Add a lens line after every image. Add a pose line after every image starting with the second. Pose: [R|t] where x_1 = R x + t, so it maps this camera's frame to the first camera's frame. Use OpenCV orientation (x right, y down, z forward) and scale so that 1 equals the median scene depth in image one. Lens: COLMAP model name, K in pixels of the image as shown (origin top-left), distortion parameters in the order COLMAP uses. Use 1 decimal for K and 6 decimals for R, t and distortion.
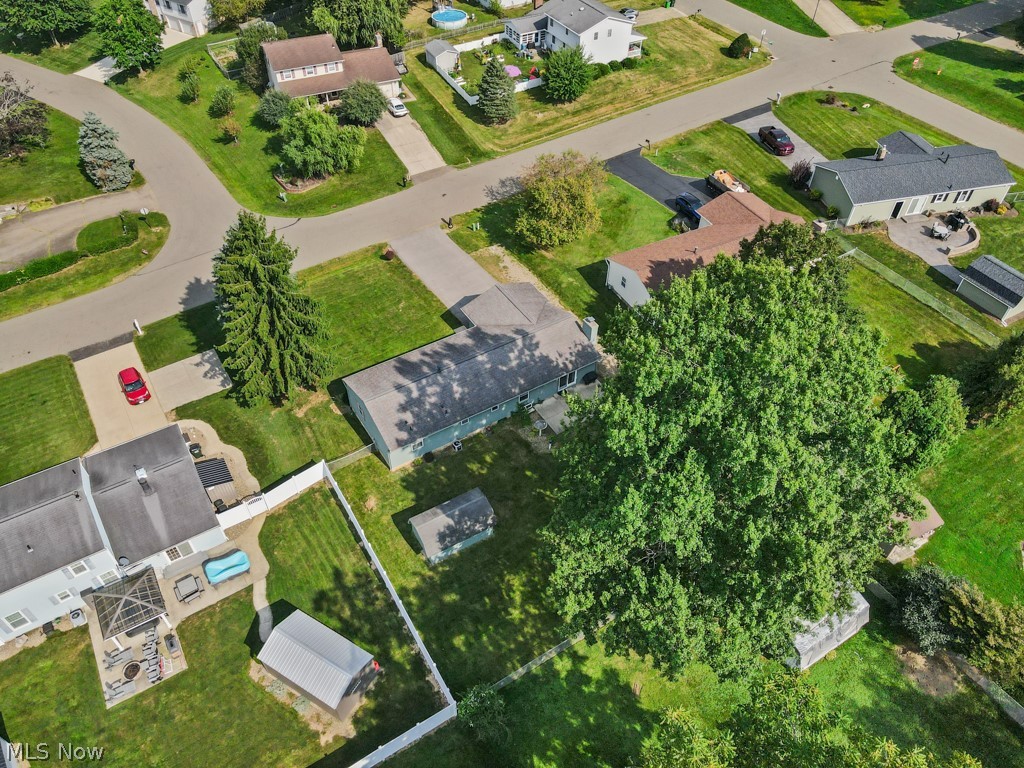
lens RADIAL K [[745.5, 0, 517.0], [0, 745.5, 388.2], [0, 0, 1]] dist [0.023479, -0.005614]
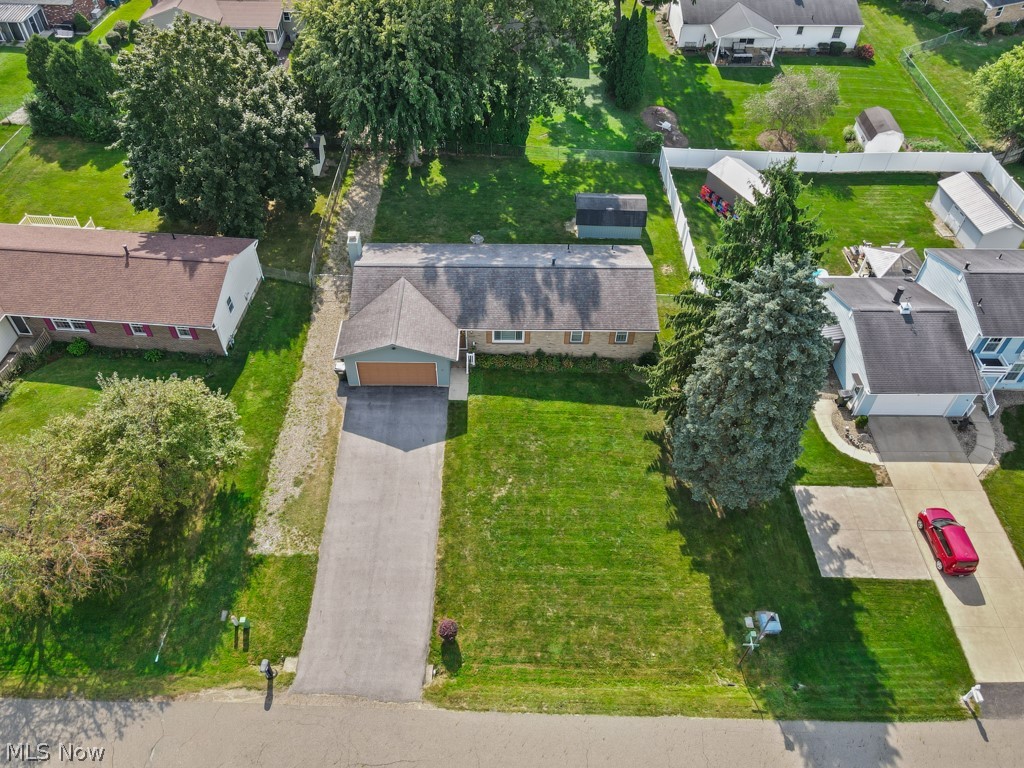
lens RADIAL K [[745.5, 0, 508.3], [0, 745.5, 381.2], [0, 0, 1]] dist [0.023479, -0.005614]
pose [[-0.847849, -0.398669, 0.349594, -0.320304], [0.361754, 0.047126, 0.931082, -0.642606], [-0.387668, 0.915883, 0.104265, 0.840053]]
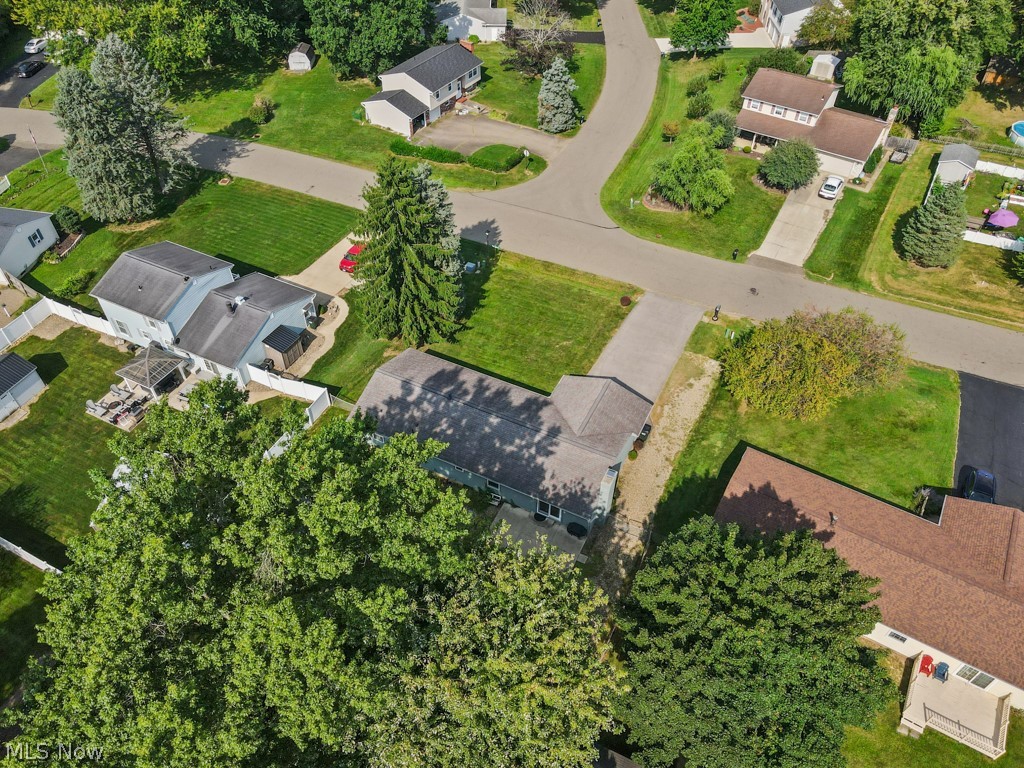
lens RADIAL K [[745.5, 0, 509.2], [0, 745.5, 383.8], [0, 0, 1]] dist [0.023479, -0.005614]
pose [[0.520487, 0.602419, -0.605132, 0.387409], [-0.614608, 0.756284, 0.224257, -0.232017], [0.592749, 0.255196, 0.763888, 0.264827]]
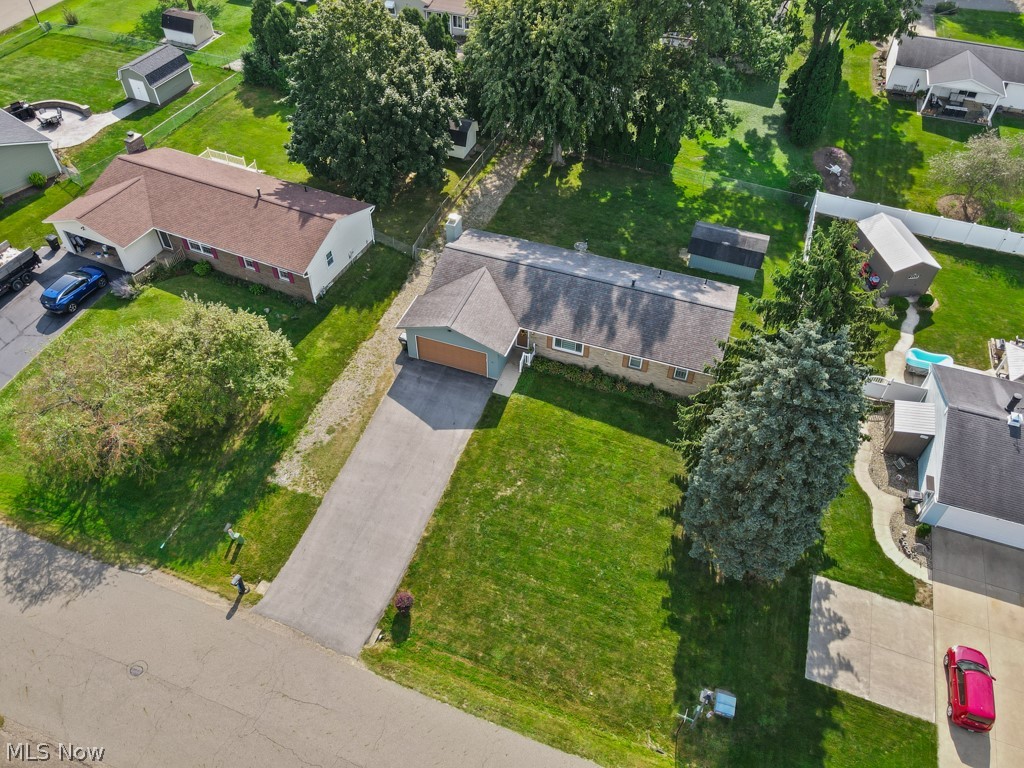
lens RADIAL K [[745.5, 0, 510.6], [0, 745.5, 380.5], [0, 0, 1]] dist [0.023479, -0.005614]
pose [[-0.616663, -0.580141, 0.532131, -0.409238], [0.552417, 0.162688, 0.817538, -0.593510], [-0.560858, 0.798103, 0.220156, 0.781623]]
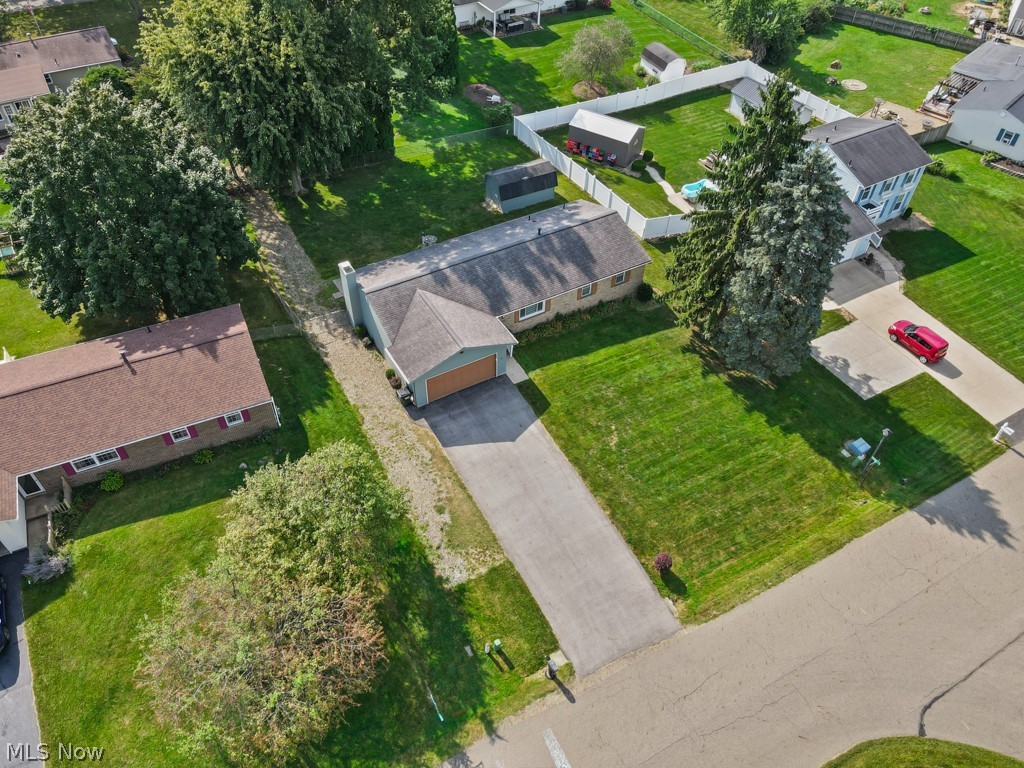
lens RADIAL K [[745.5, 0, 507.0], [0, 745.5, 383.0], [0, 0, 1]] dist [0.023479, -0.005614]
pose [[-0.998692, -0.050411, 0.008484, -0.065828], [0.009848, -0.026857, 0.999591, -0.720914], [-0.050163, 0.998367, 0.027318, 0.920315]]
